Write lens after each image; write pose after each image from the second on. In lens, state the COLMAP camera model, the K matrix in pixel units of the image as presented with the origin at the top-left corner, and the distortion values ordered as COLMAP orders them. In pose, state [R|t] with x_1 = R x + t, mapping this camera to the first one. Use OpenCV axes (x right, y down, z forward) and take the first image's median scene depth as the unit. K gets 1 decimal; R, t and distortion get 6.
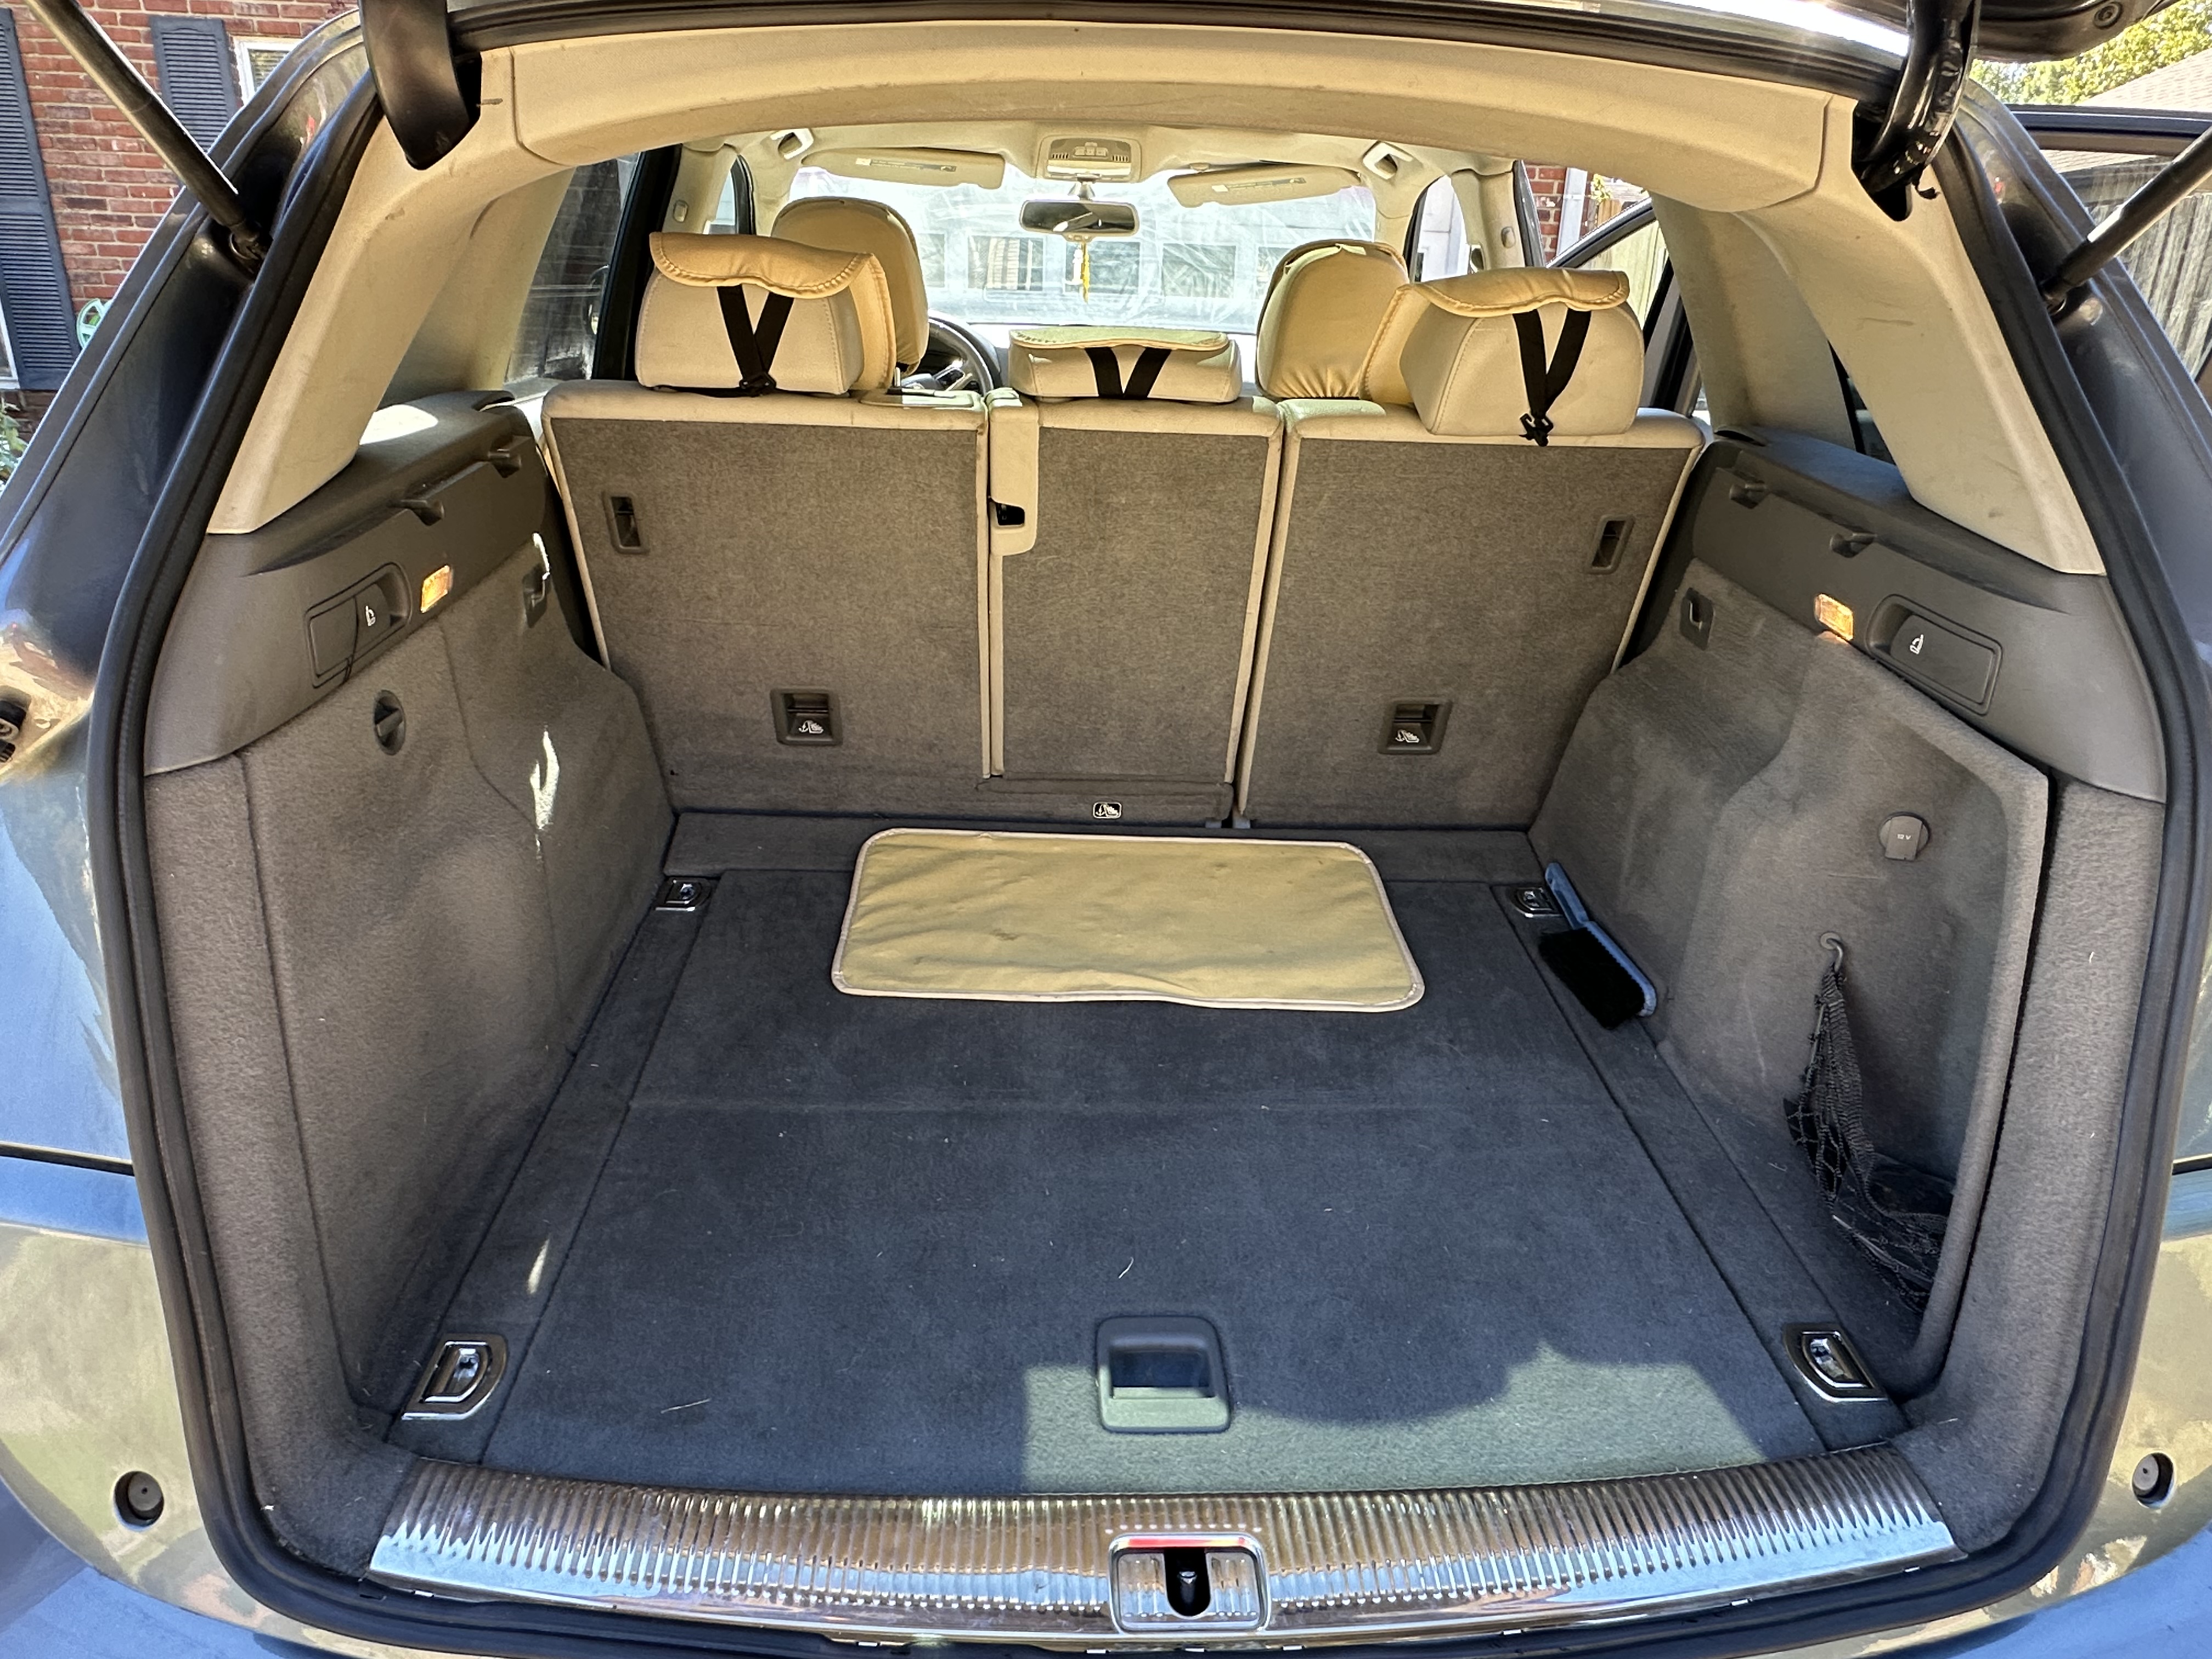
lens RADIAL K [[1349.8, 0, 1096.3], [0, 1349.8, 842.7], [0, 0, 1]] dist [-0.007691, 0.002135]
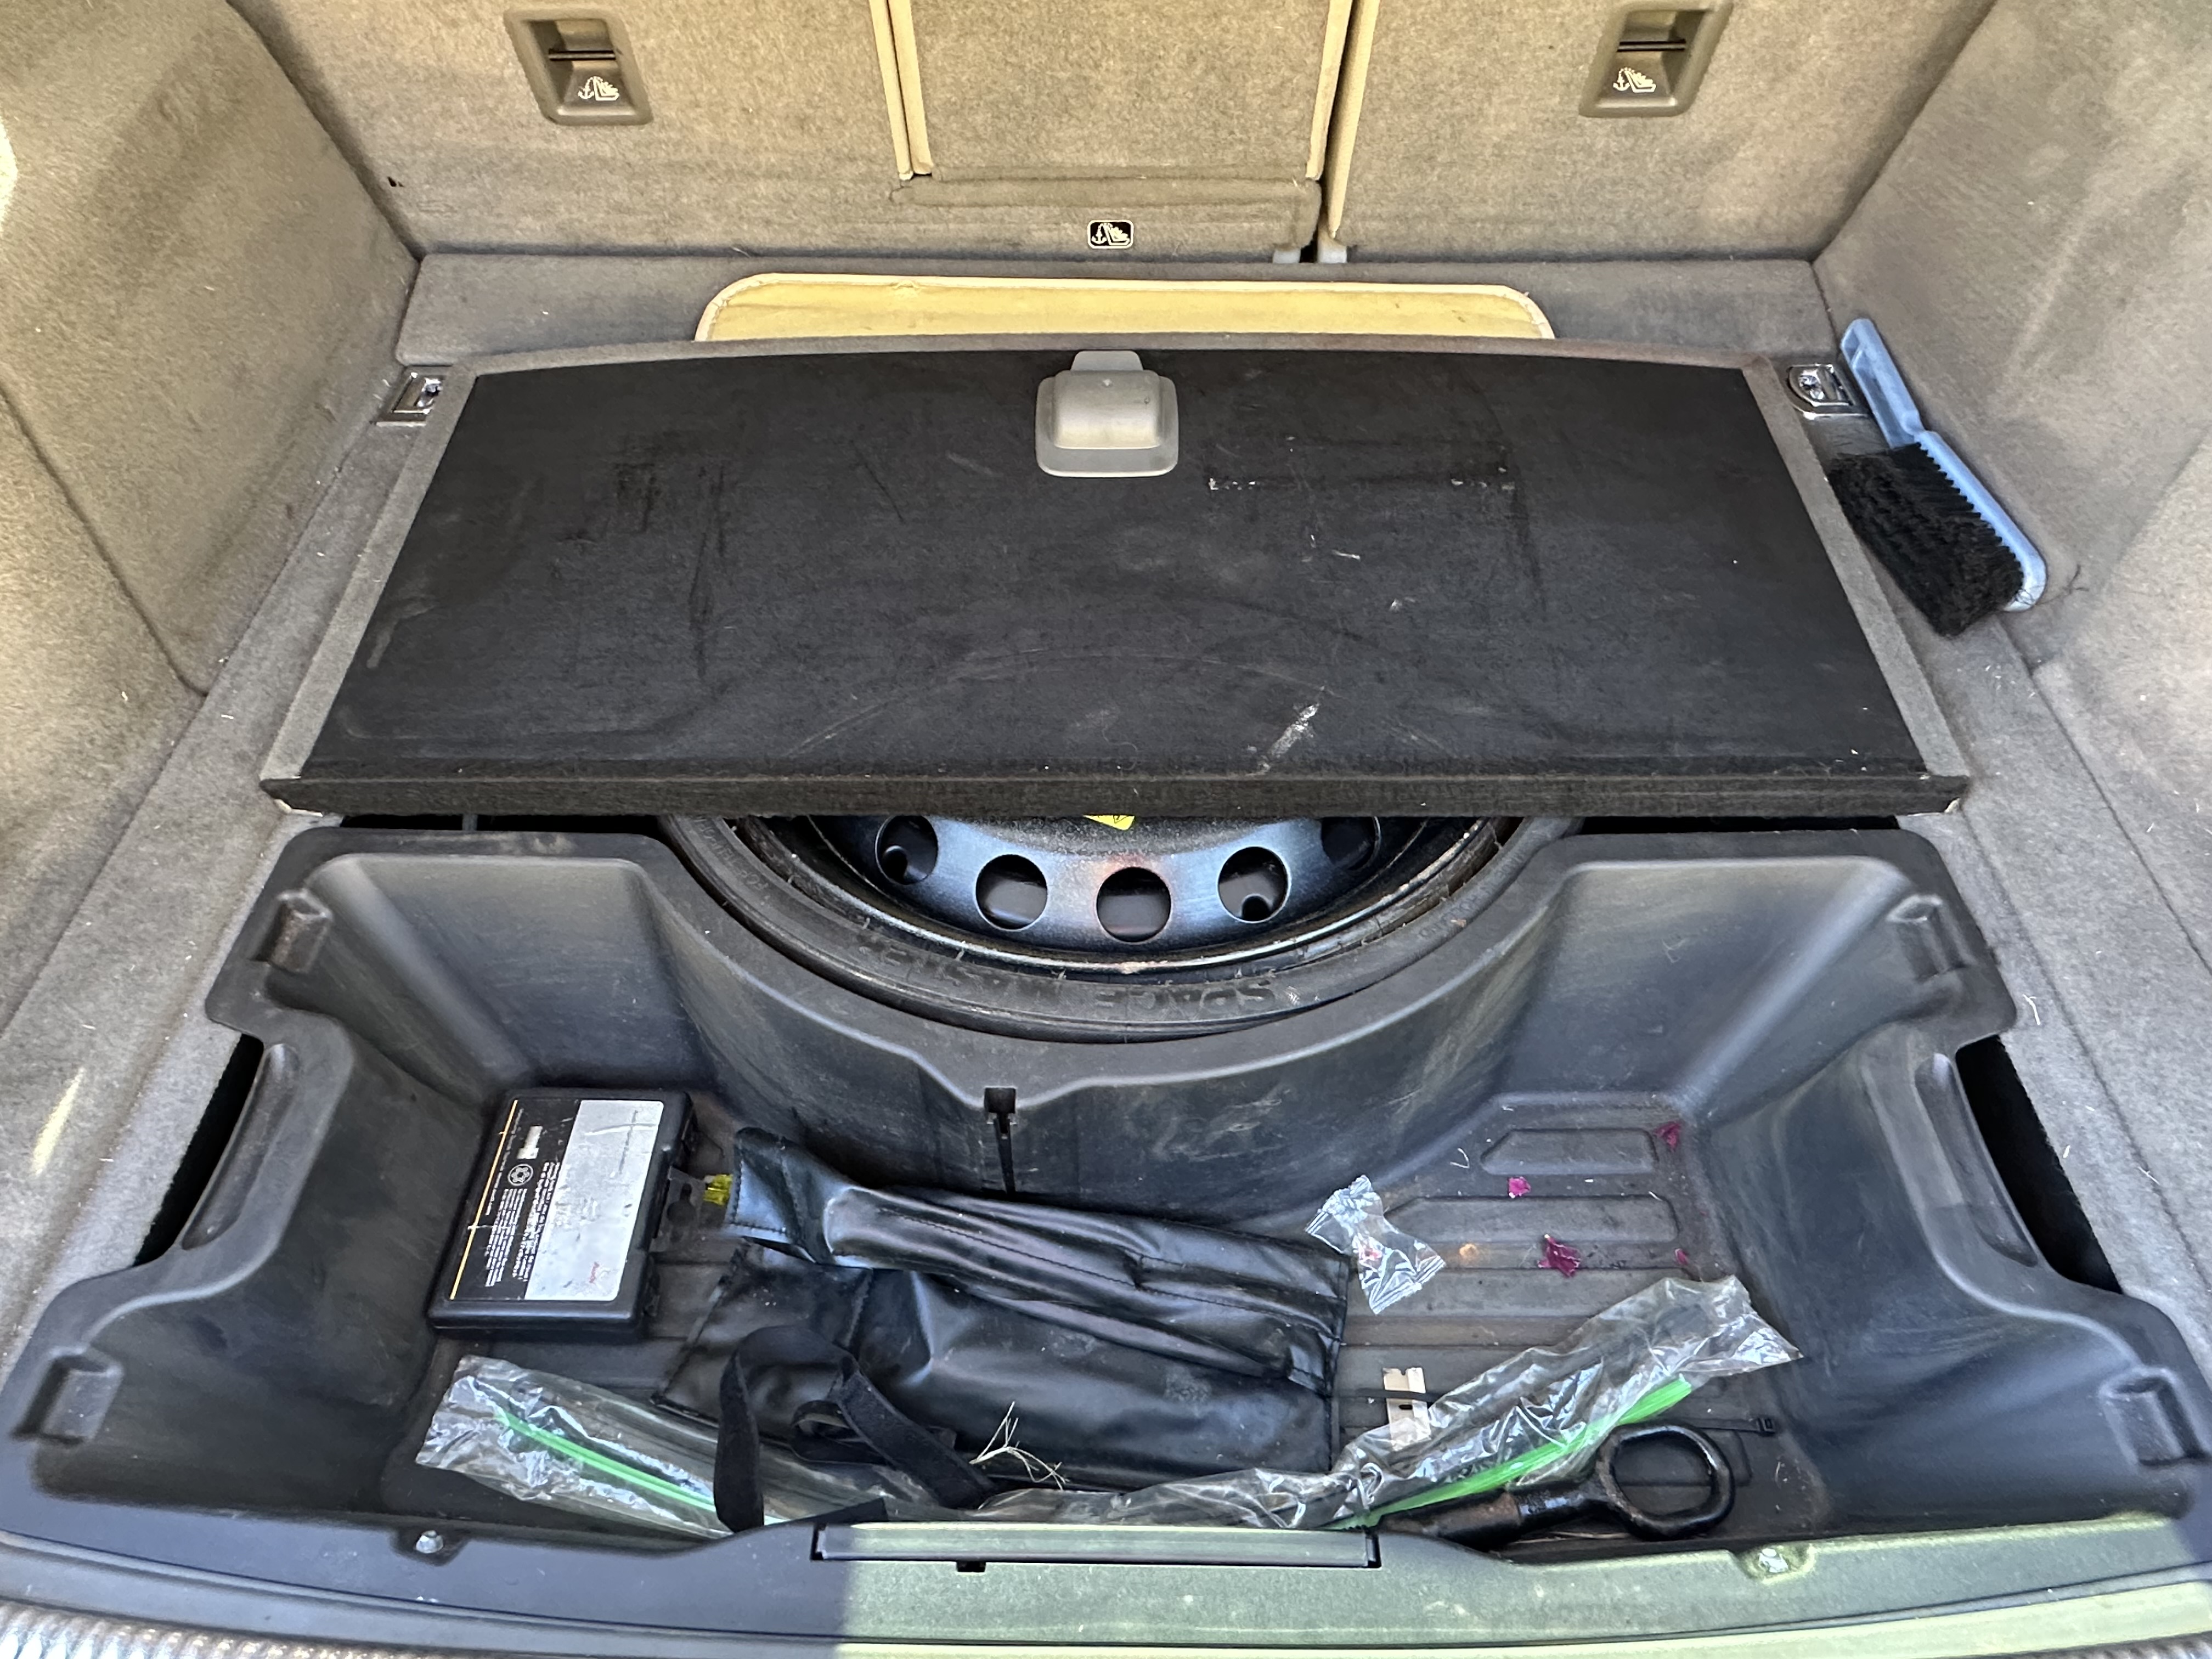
lens RADIAL K [[1349.8, 0, 1085.2], [0, 1349.8, 870.0], [0, 0, 1]] dist [-0.007691, 0.002135]
pose [[0.997419, 0.012337, -0.070727, 0.044714], [0.017393, 0.914257, 0.404760, -0.008383], [0.069656, -0.404946, 0.911684, 0.339451]]
